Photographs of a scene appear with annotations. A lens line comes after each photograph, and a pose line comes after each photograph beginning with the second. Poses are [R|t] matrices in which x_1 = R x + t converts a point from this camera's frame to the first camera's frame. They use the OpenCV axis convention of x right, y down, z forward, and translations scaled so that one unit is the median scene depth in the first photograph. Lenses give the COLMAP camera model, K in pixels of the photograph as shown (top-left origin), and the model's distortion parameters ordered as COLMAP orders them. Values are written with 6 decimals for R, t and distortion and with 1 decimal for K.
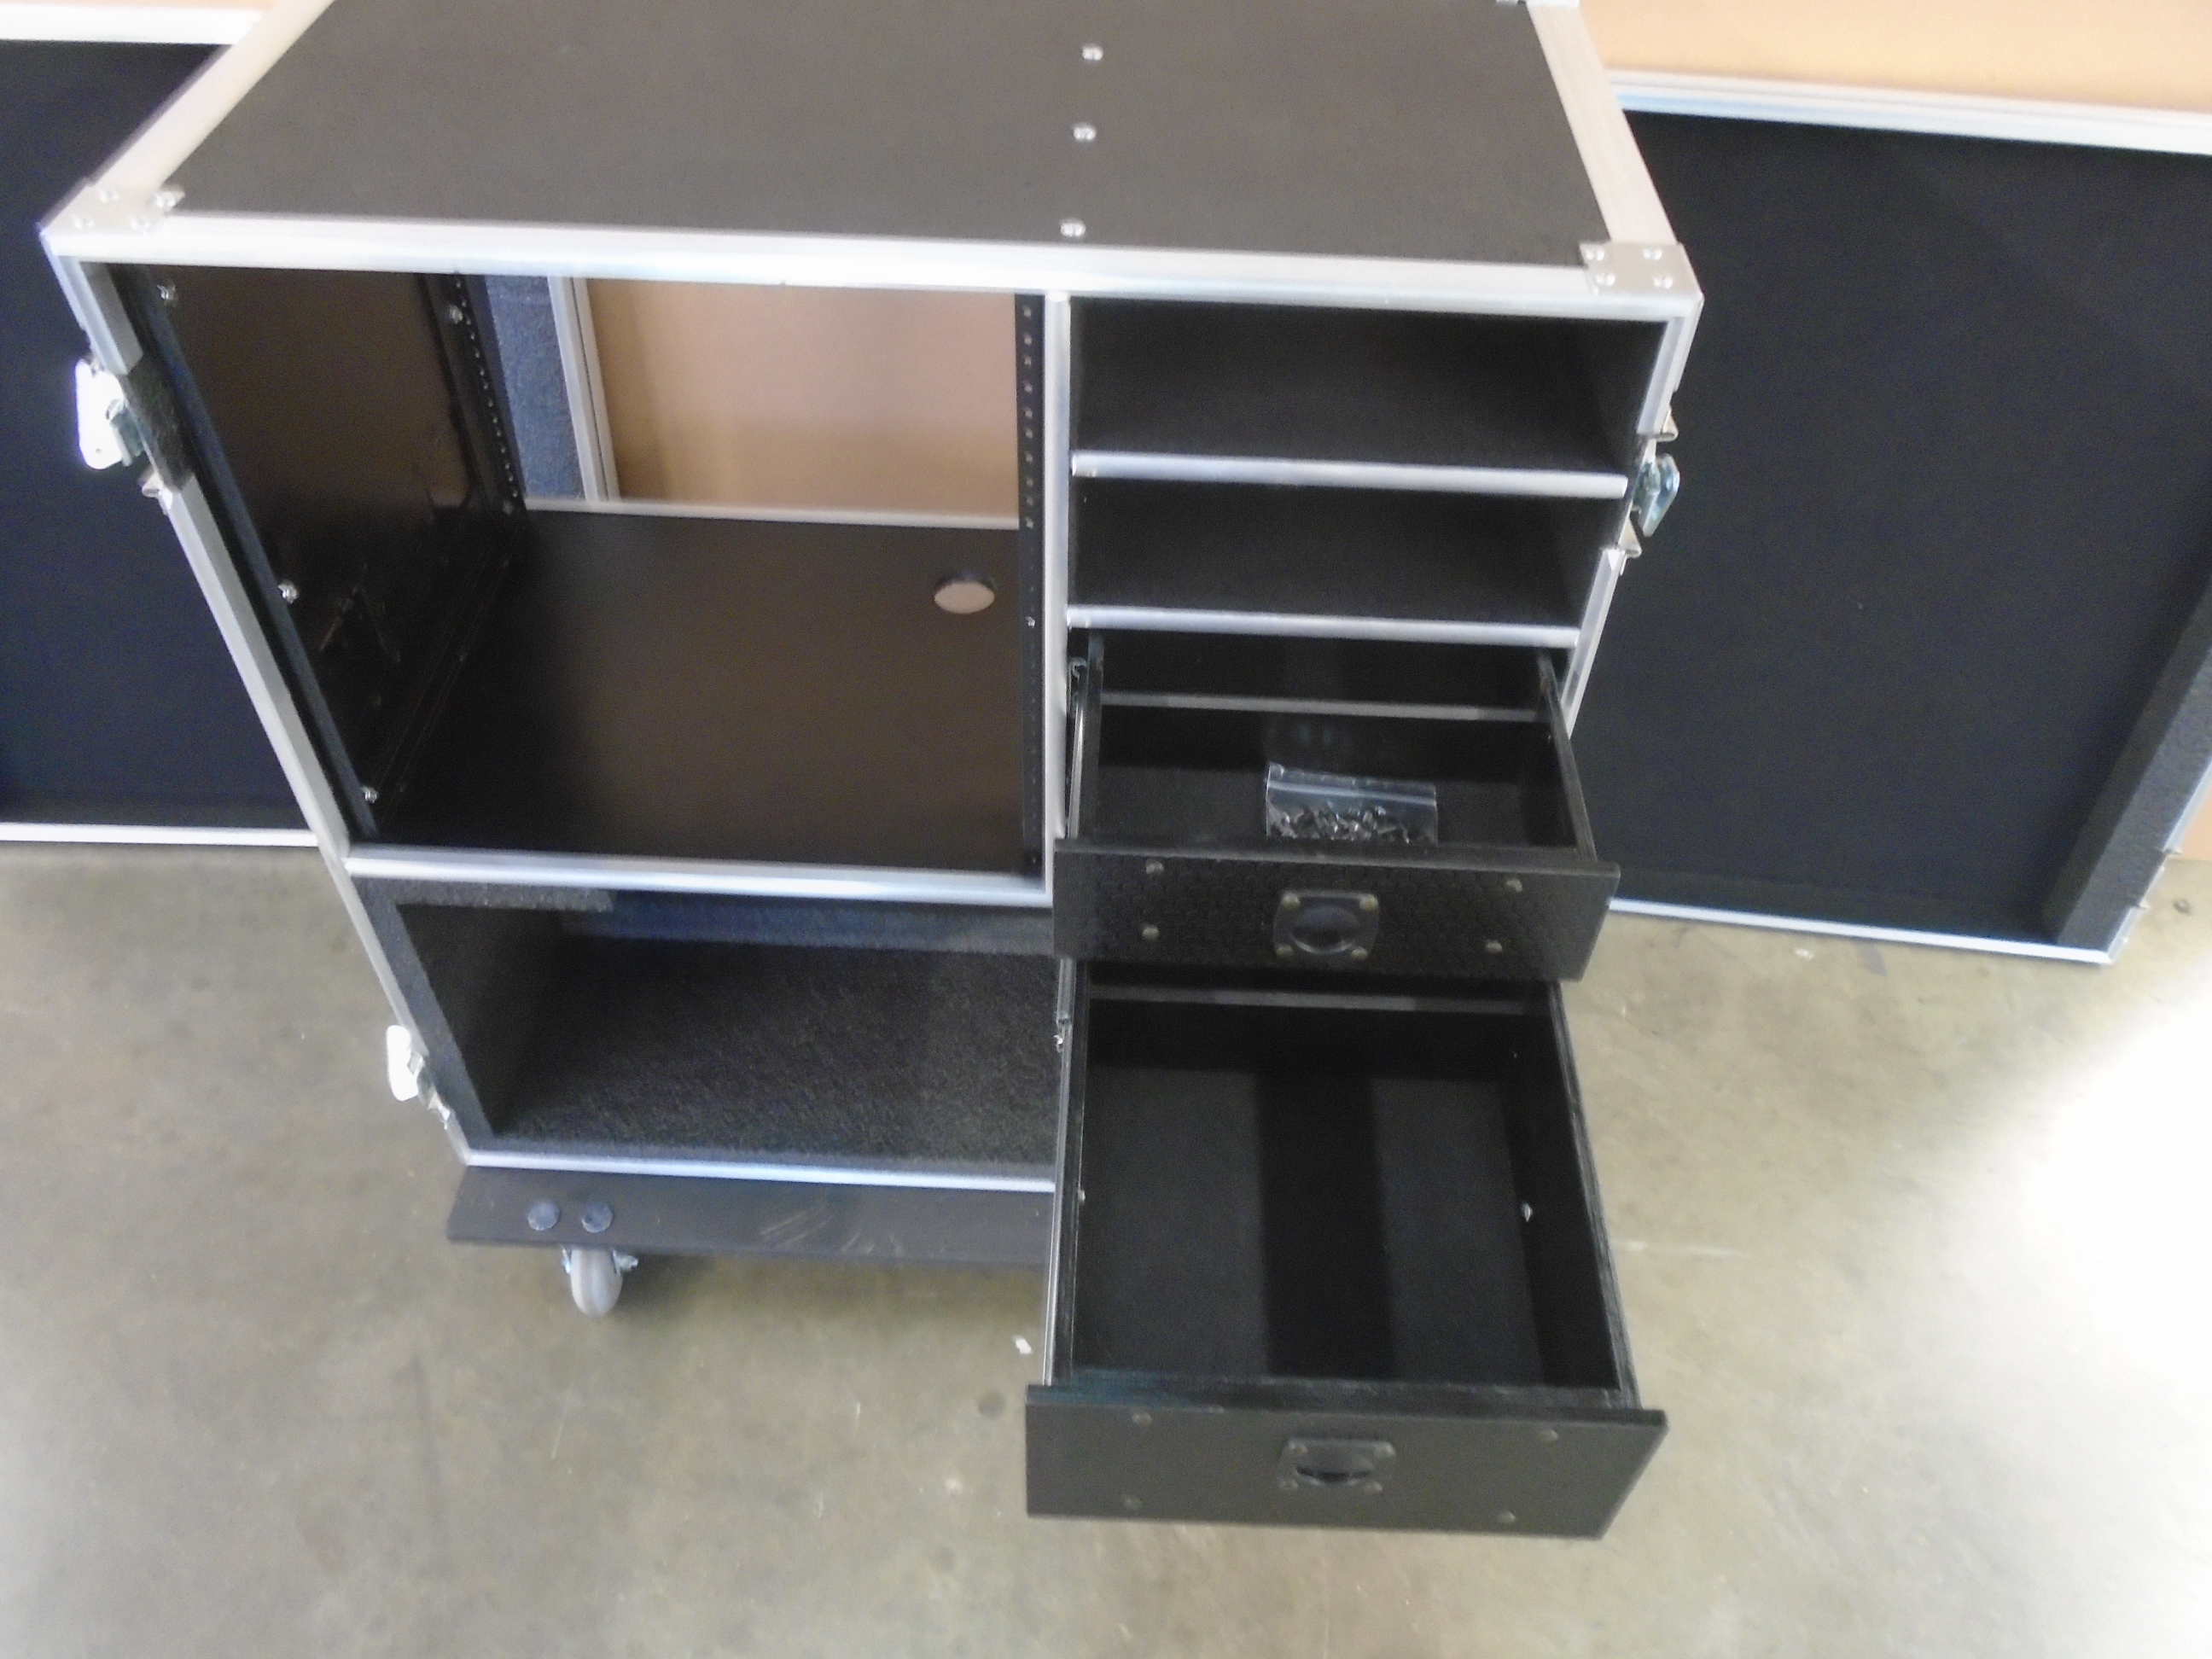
lens RADIAL K [[1709.1, 0, 1103.6], [0, 1709.1, 832.2], [0, 0, 1]] dist [-0.013840, 0.012742]
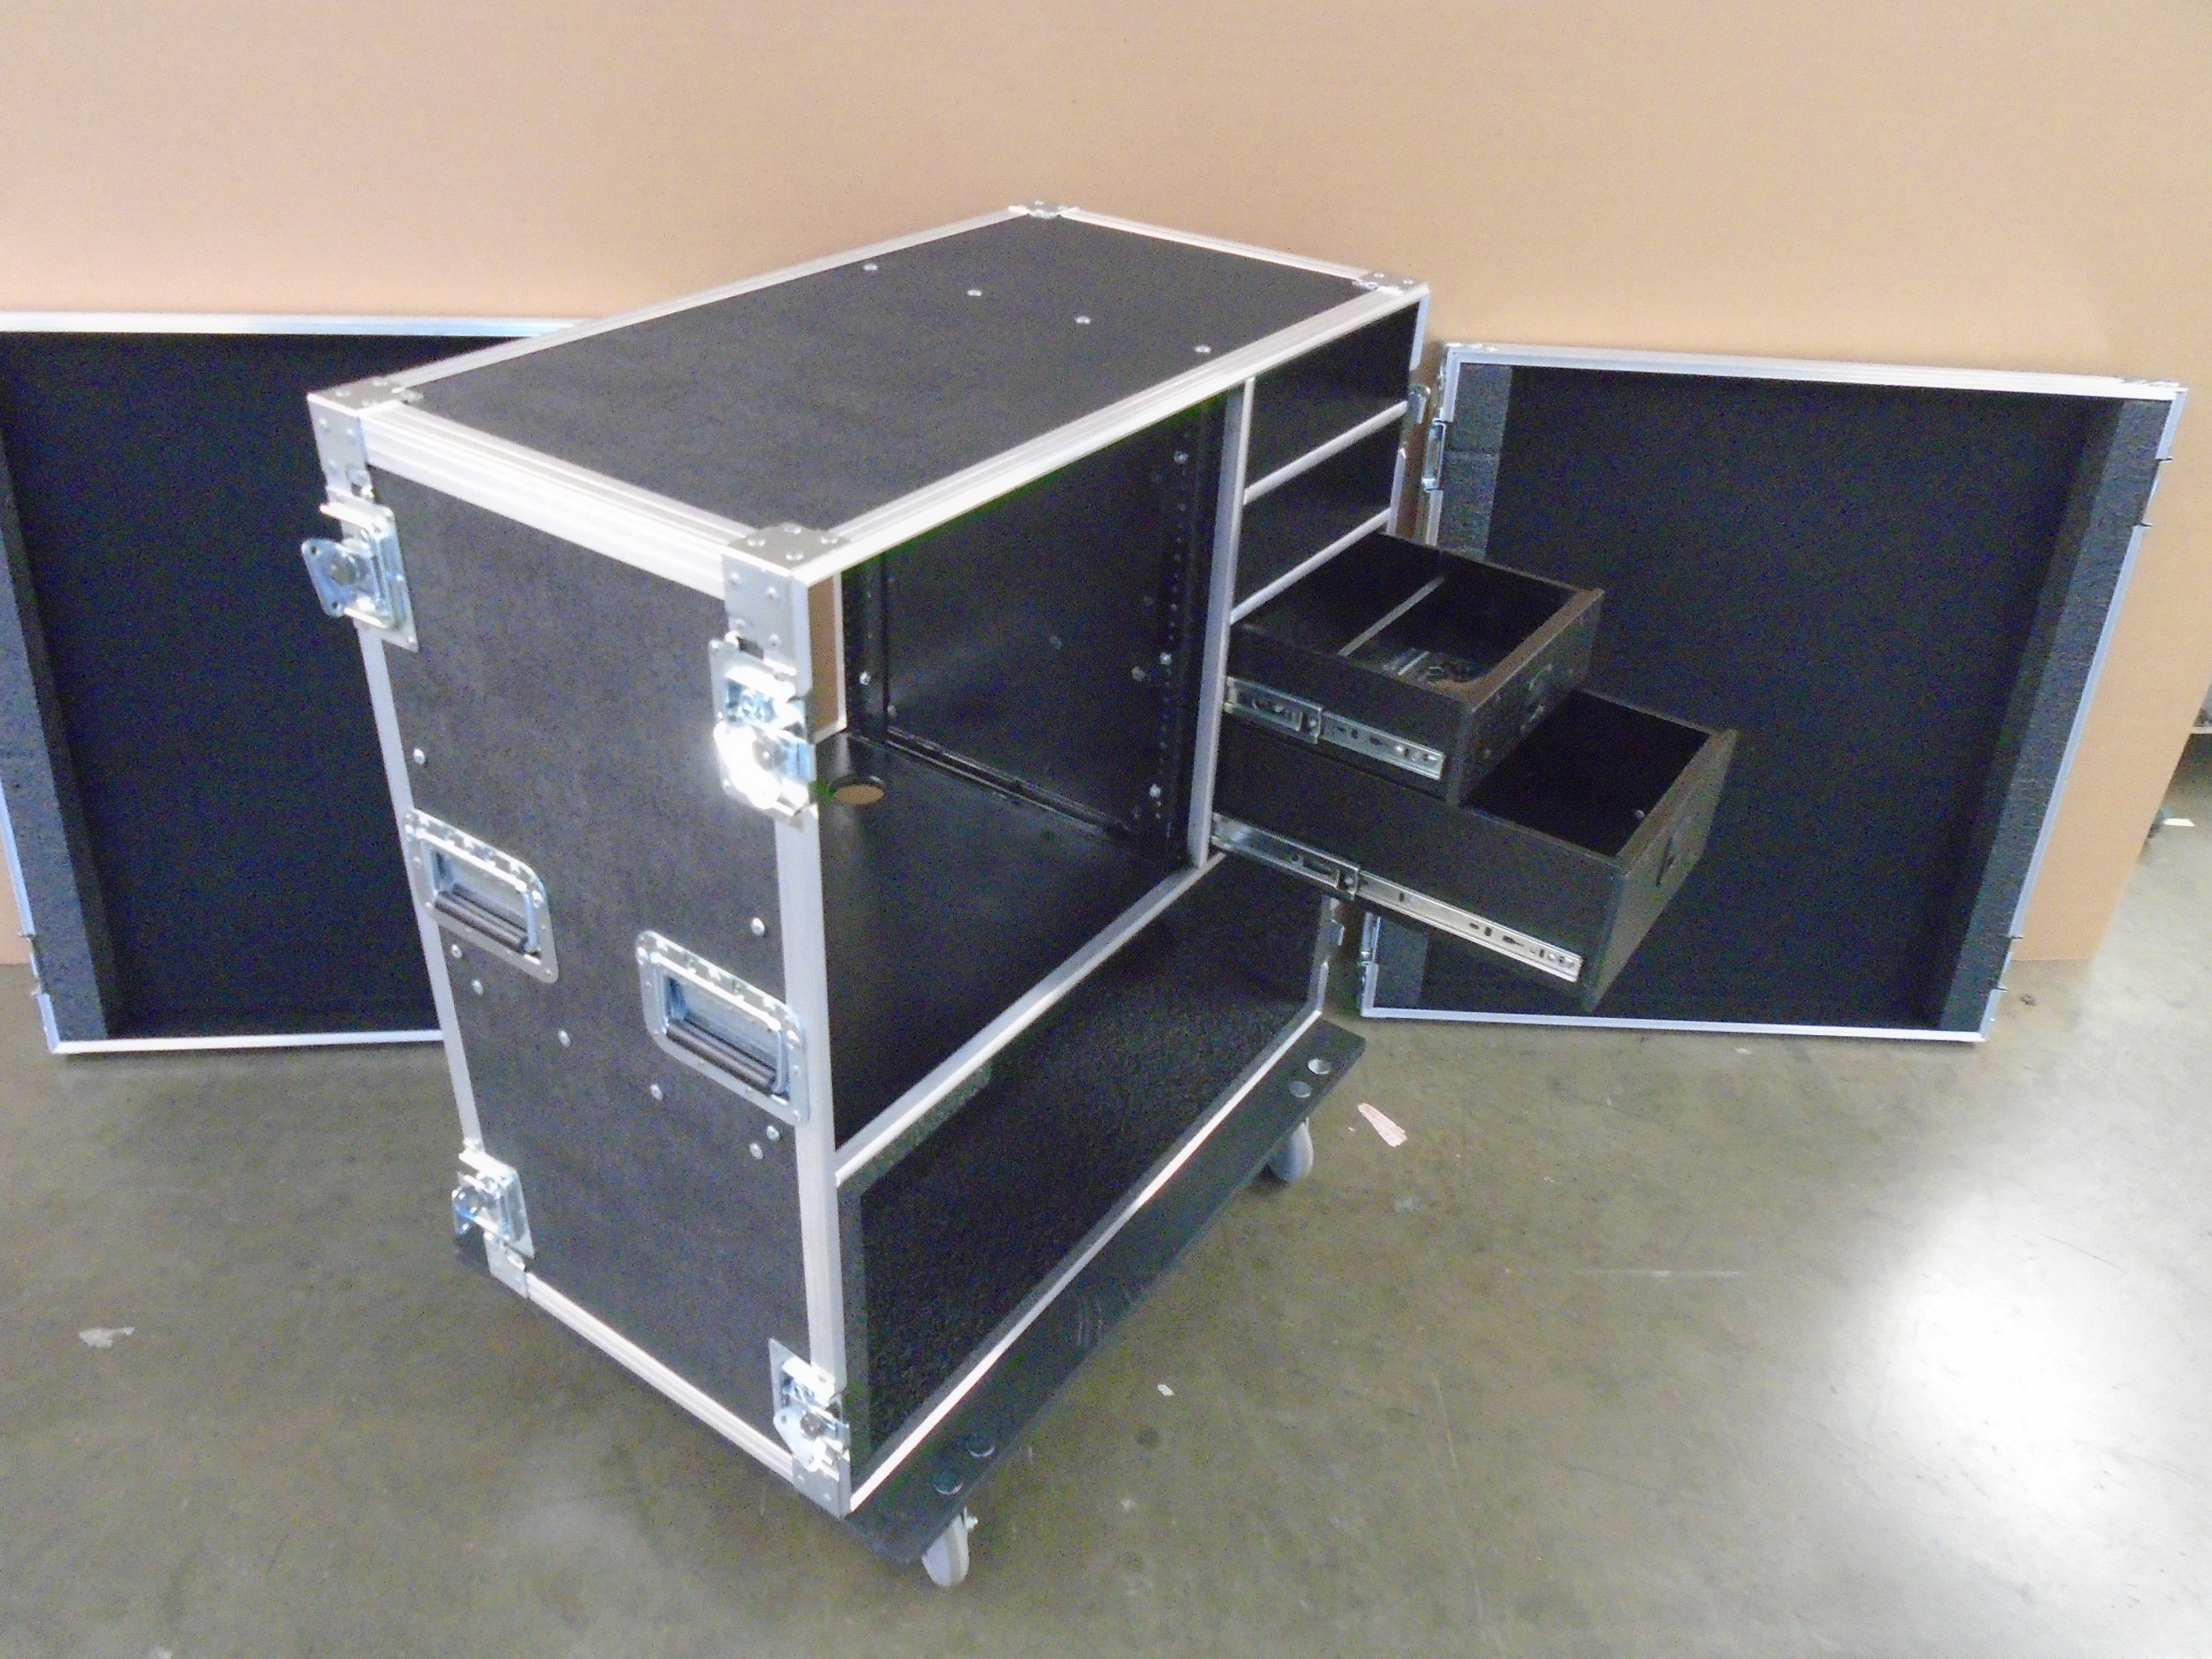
lens RADIAL K [[1709.1, 0, 1110.2], [0, 1709.1, 822.7], [0, 0, 1]] dist [-0.013840, 0.012742]
pose [[0.991585, -0.044425, 0.121597, -0.209111], [0.071493, 0.970972, -0.228259, 0.195923], [-0.107927, 0.235031, 0.965977, -0.179730]]
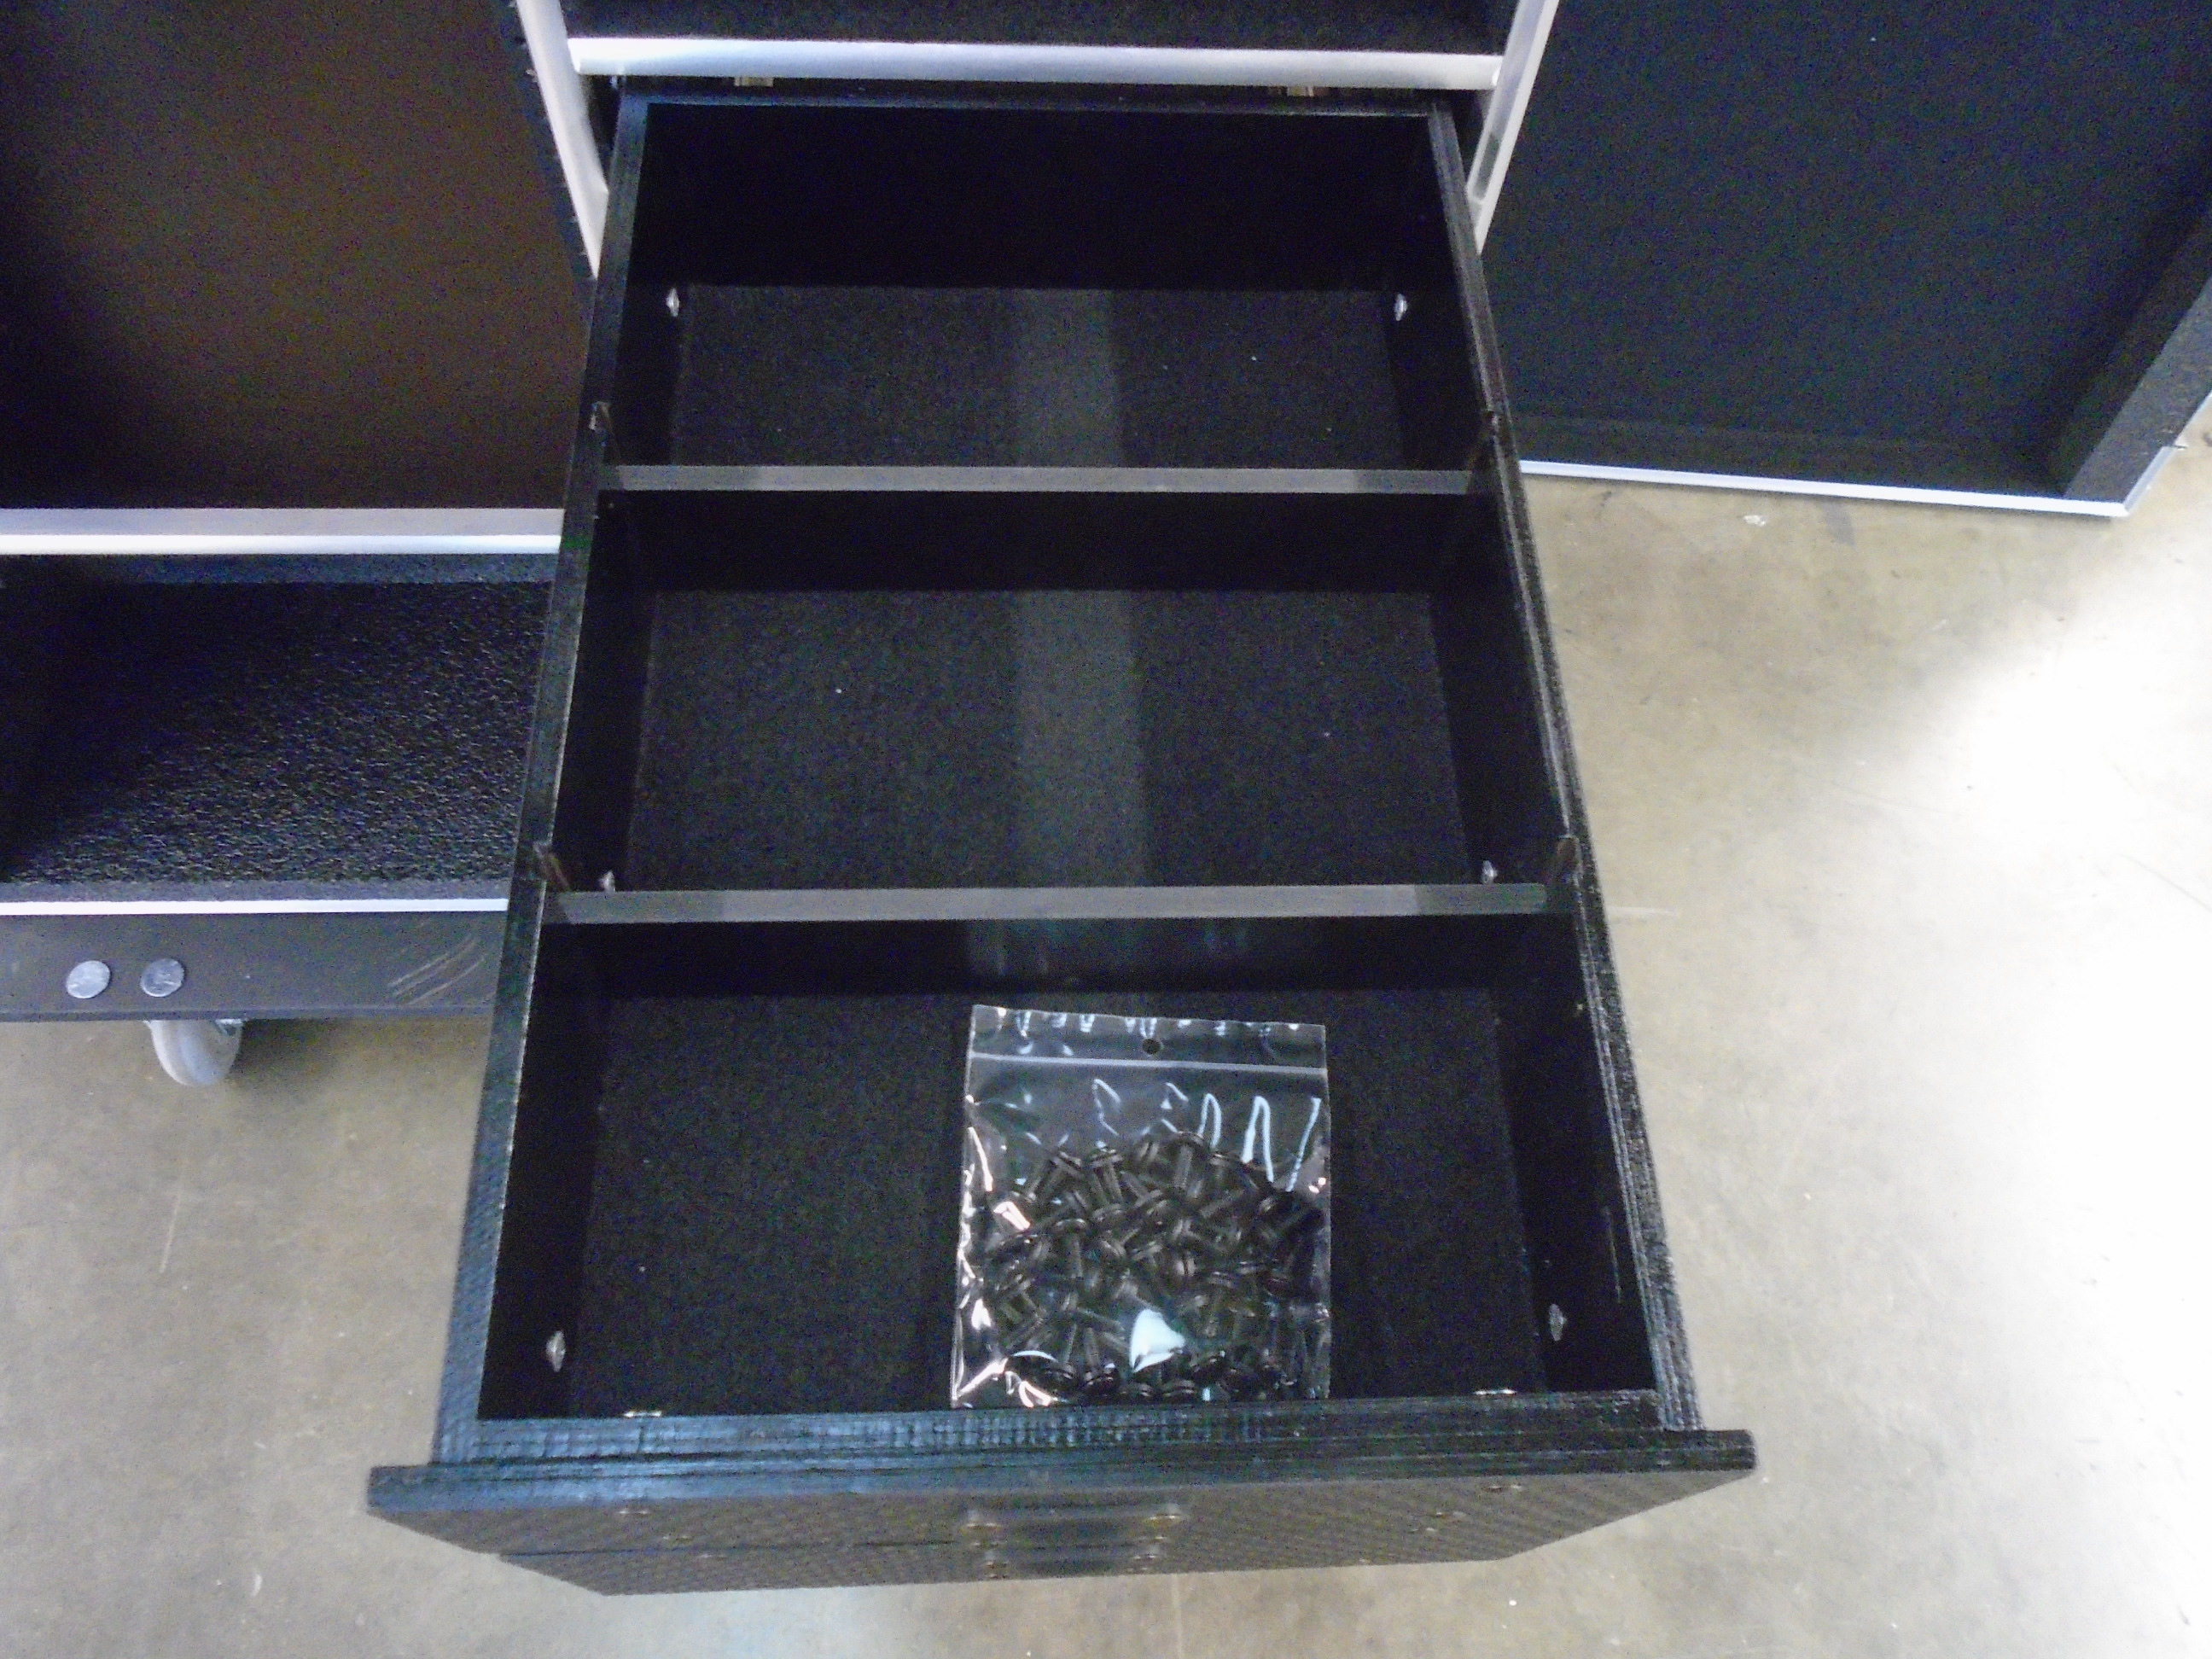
lens RADIAL K [[1709.1, 0, 1112.3], [0, 1709.1, 831.4], [0, 0, 1]] dist [-0.013840, 0.012742]
pose [[0.996805, -0.053826, 0.059014, 0.070232], [0.035849, 0.961725, 0.271660, -0.019917], [-0.071378, -0.268677, 0.960582, 0.270969]]
